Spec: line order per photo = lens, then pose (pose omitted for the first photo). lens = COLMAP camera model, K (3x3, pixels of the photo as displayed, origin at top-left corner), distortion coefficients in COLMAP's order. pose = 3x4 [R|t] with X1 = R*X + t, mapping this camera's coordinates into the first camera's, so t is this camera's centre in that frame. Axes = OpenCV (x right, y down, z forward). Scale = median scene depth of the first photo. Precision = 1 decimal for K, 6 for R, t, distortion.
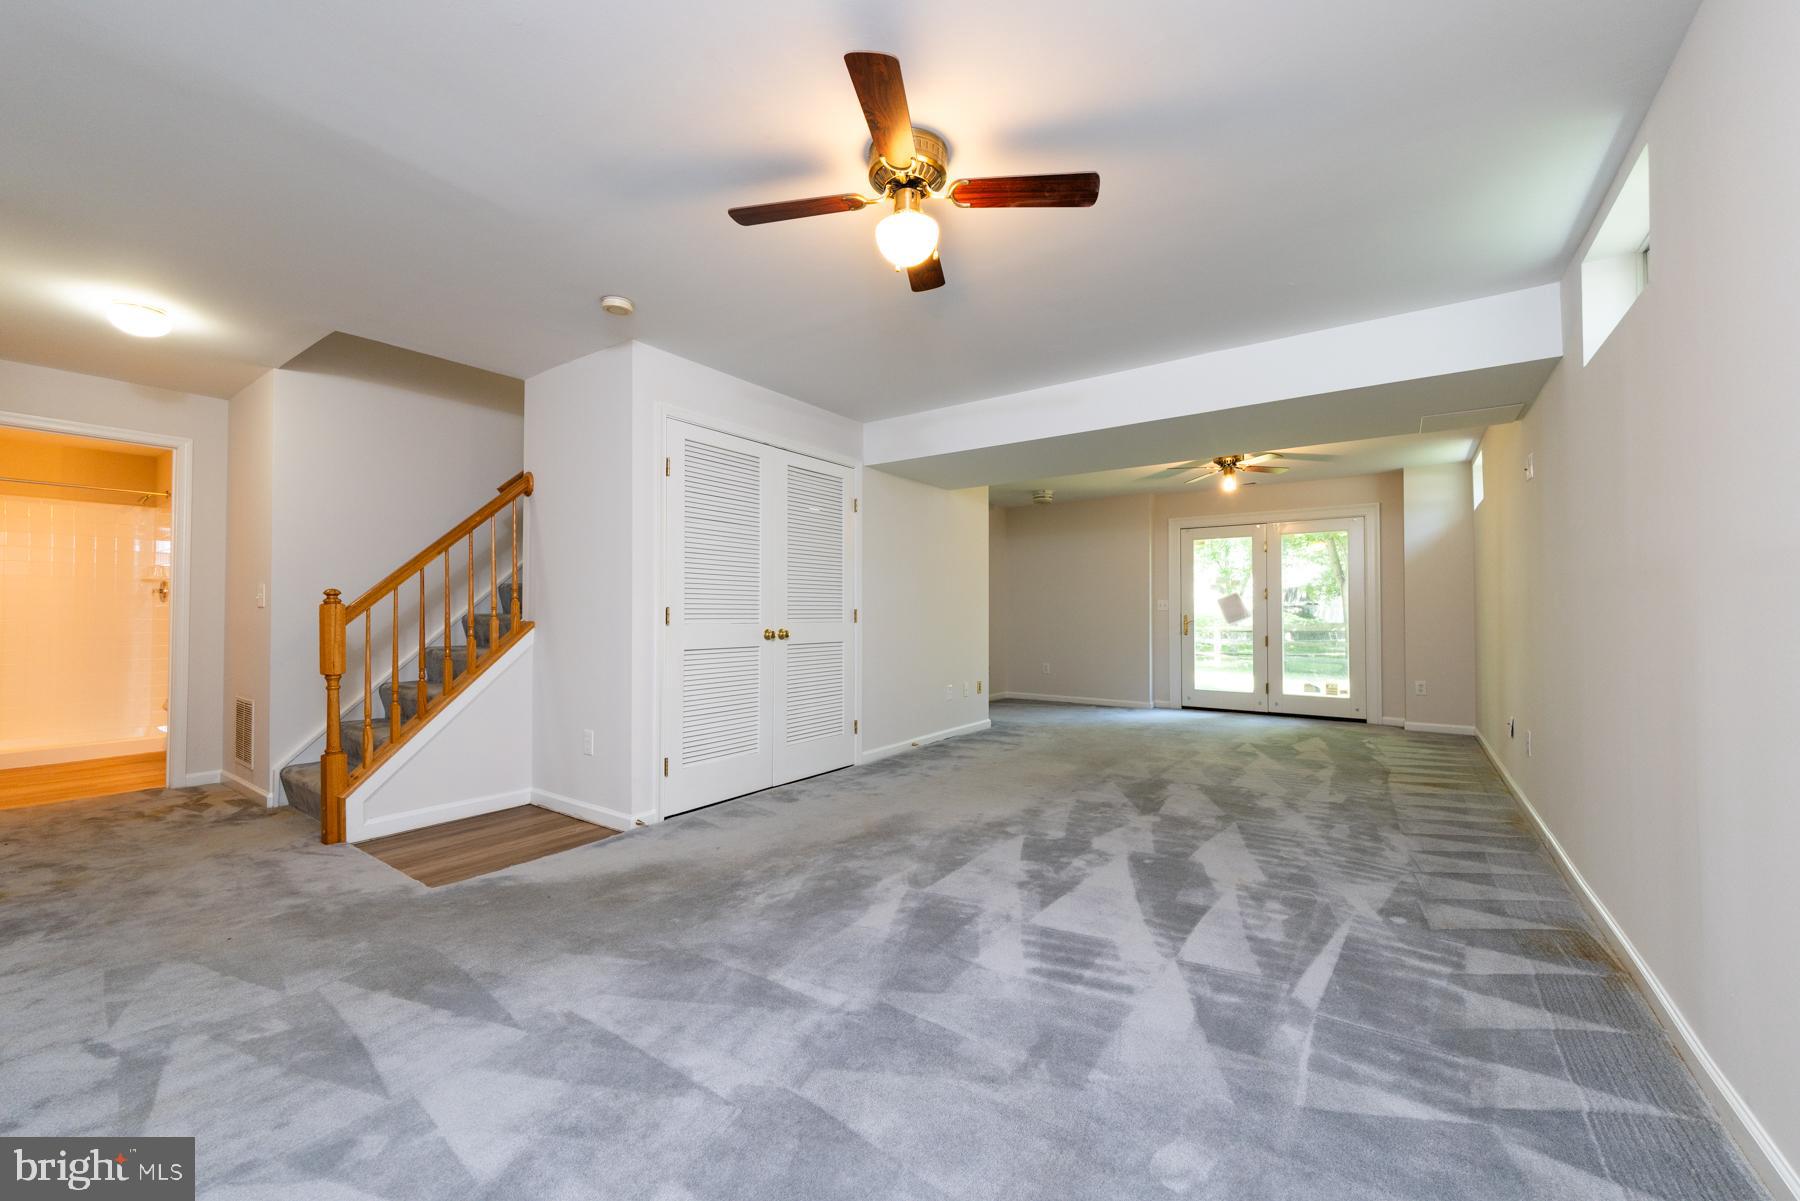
lens RADIAL K [[696.7, 0, 898.4], [0, 696.7, 607.5], [0, 0, 1]] dist [0.000119, -0.000157]
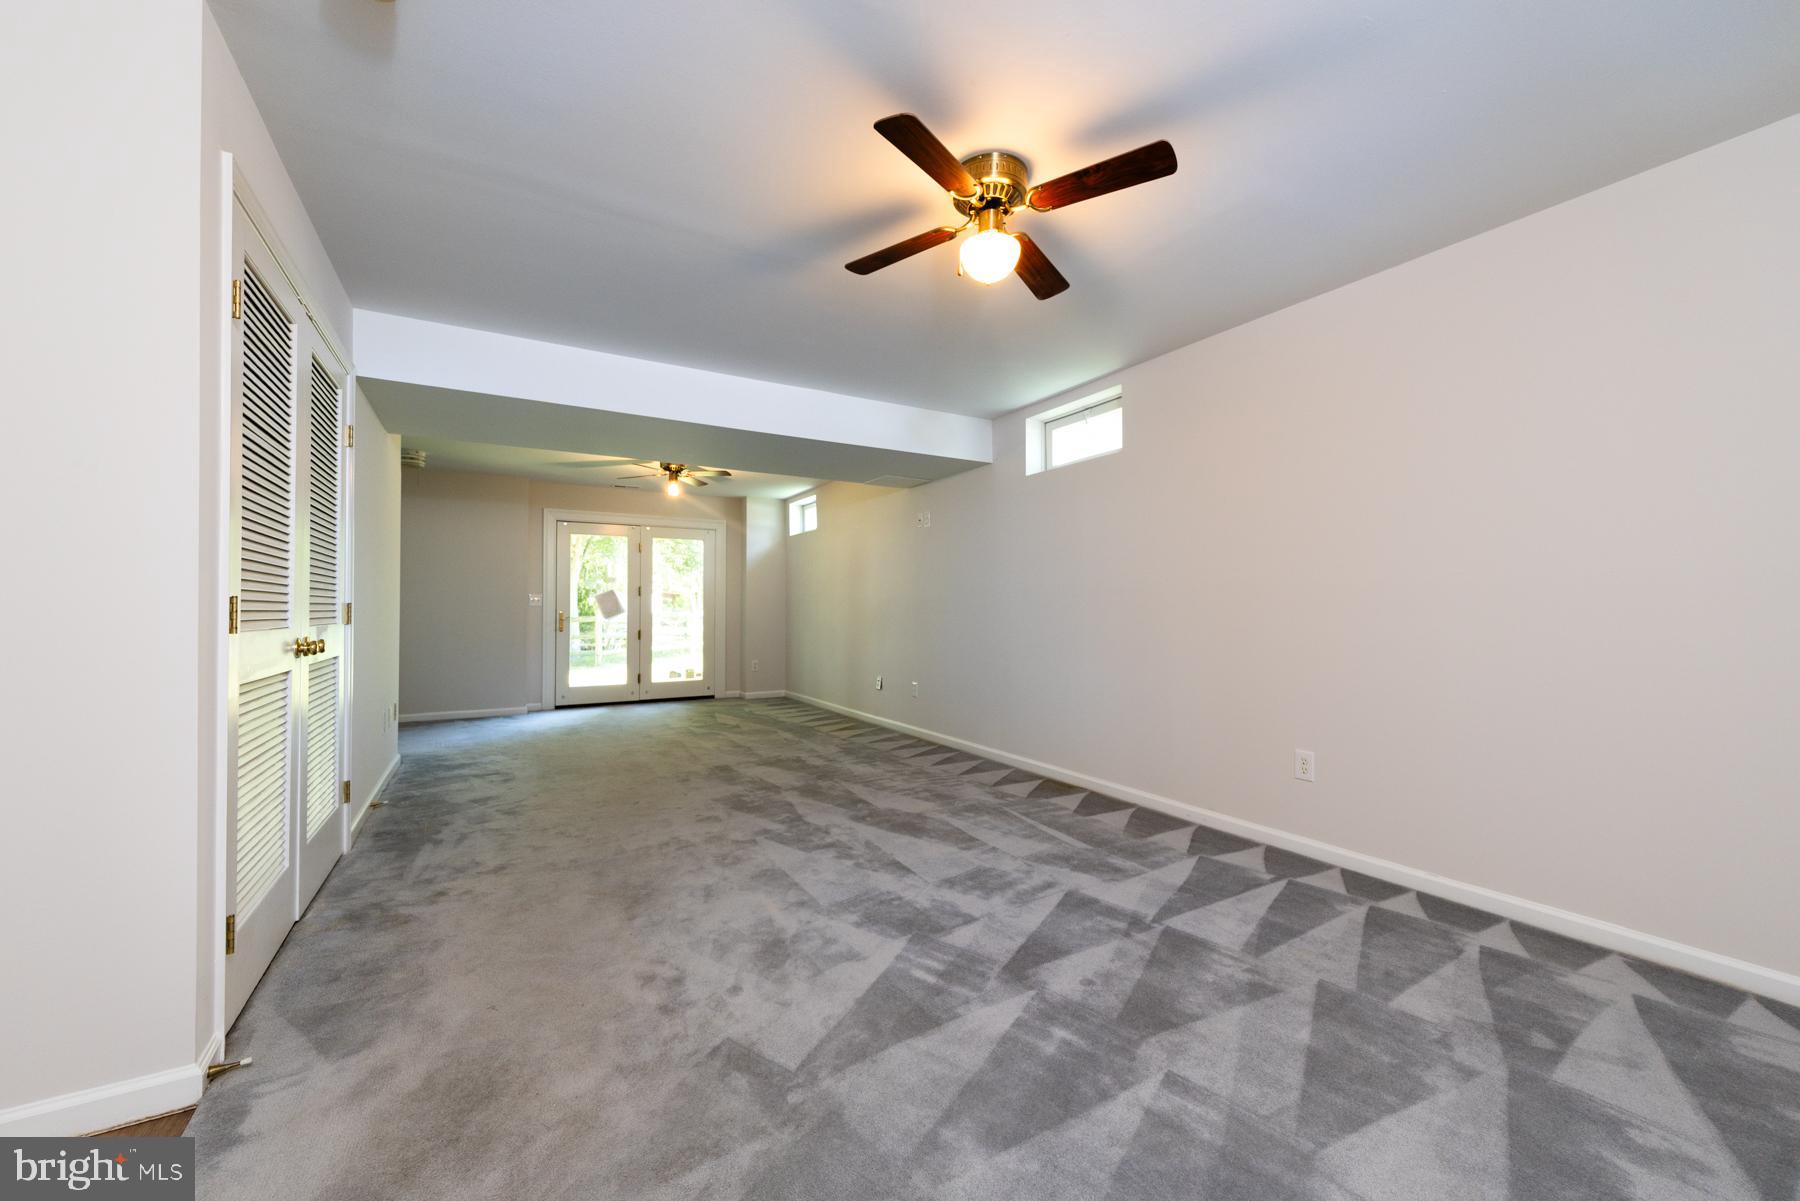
lens RADIAL K [[683.7, 0, 900.0], [0, 683.7, 600.5], [0, 0, 1]] dist [0.026727, 0.000000]
pose [[0.407559, 0.012332, 0.913095, -0.603345], [-0.008510, 0.999917, -0.009706, 0.004300], [-0.913139, -0.003814, 0.407630, 0.419403]]
